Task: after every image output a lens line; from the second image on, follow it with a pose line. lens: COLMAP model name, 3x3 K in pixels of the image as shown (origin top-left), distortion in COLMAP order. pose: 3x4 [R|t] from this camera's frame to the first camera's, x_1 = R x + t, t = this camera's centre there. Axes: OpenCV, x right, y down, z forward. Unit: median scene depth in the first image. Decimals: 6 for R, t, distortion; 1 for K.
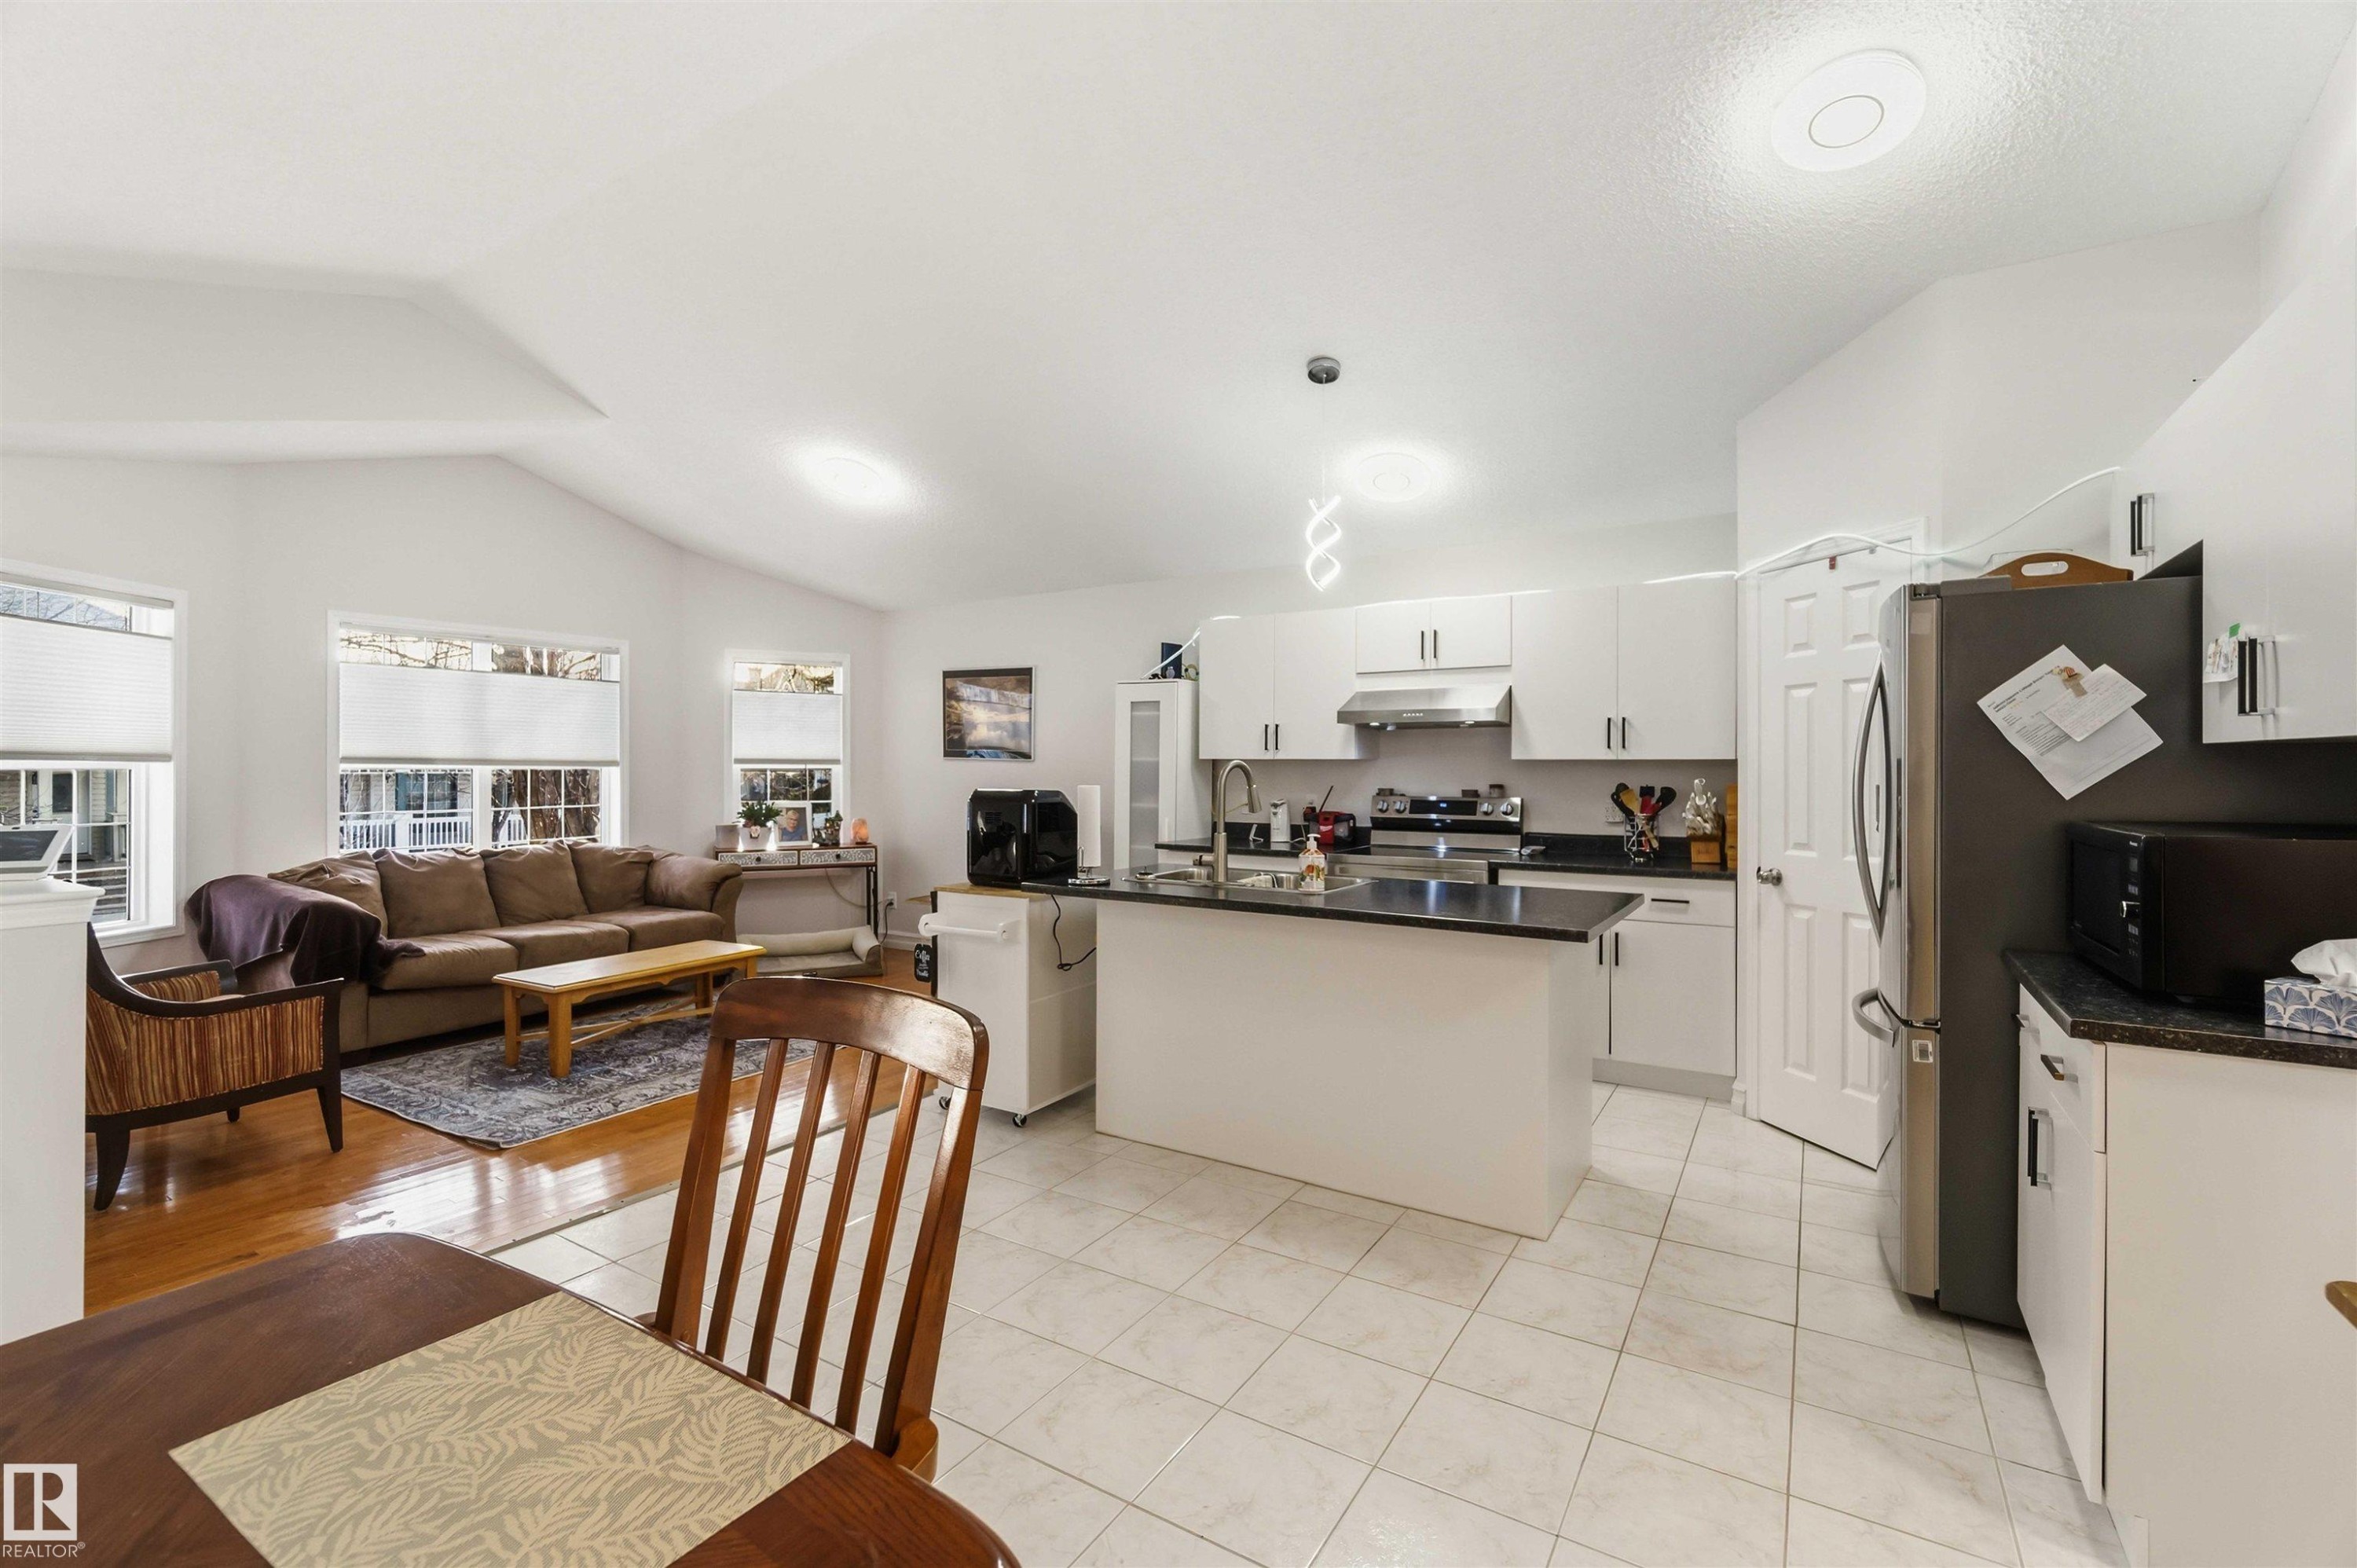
lens RADIAL K [[1033.2, 0, 1172.7], [0, 1033.2, 763.3], [0, 0, 1]] dist [0.000384, 0.000535]
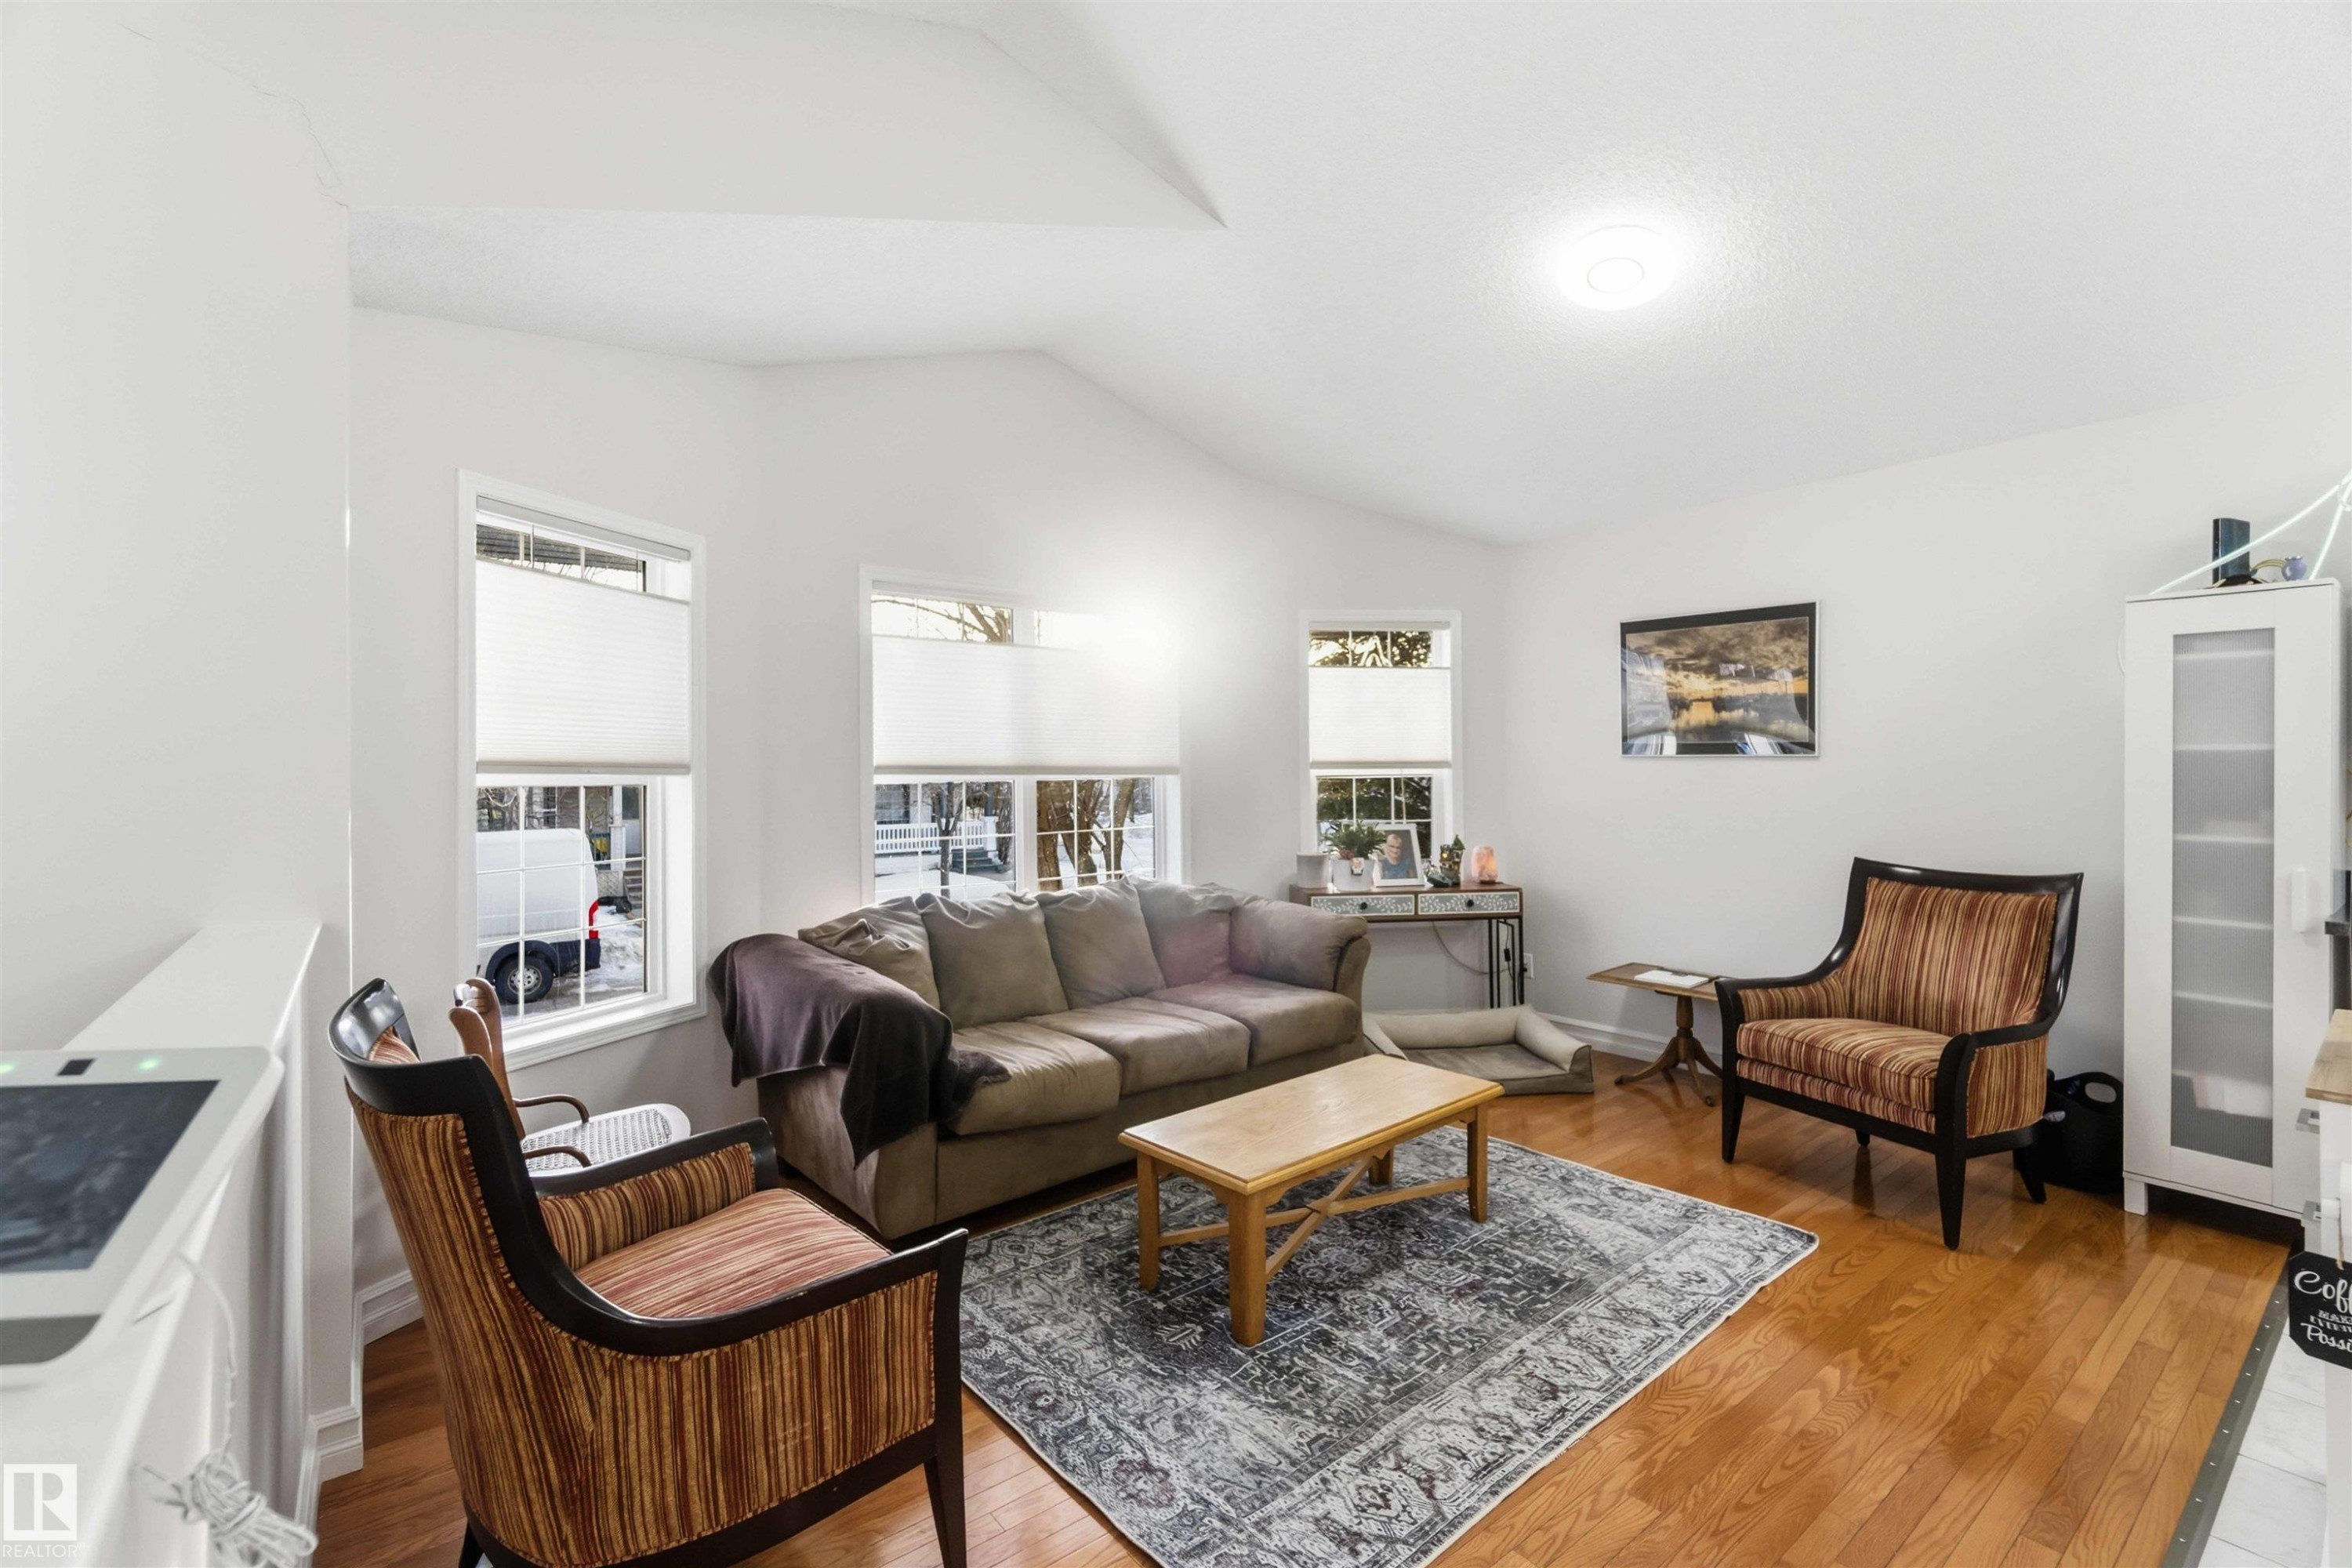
lens RADIAL K [[1031.0, 0, 1170.2], [0, 1031.0, 763.4], [0, 0, 1]] dist [0.000384, 0.000535]
pose [[0.941139, -0.014603, -0.337704, -0.375745], [0.012702, 0.999889, -0.007839, 0.001201], [0.337781, 0.003088, 0.941220, 0.399687]]
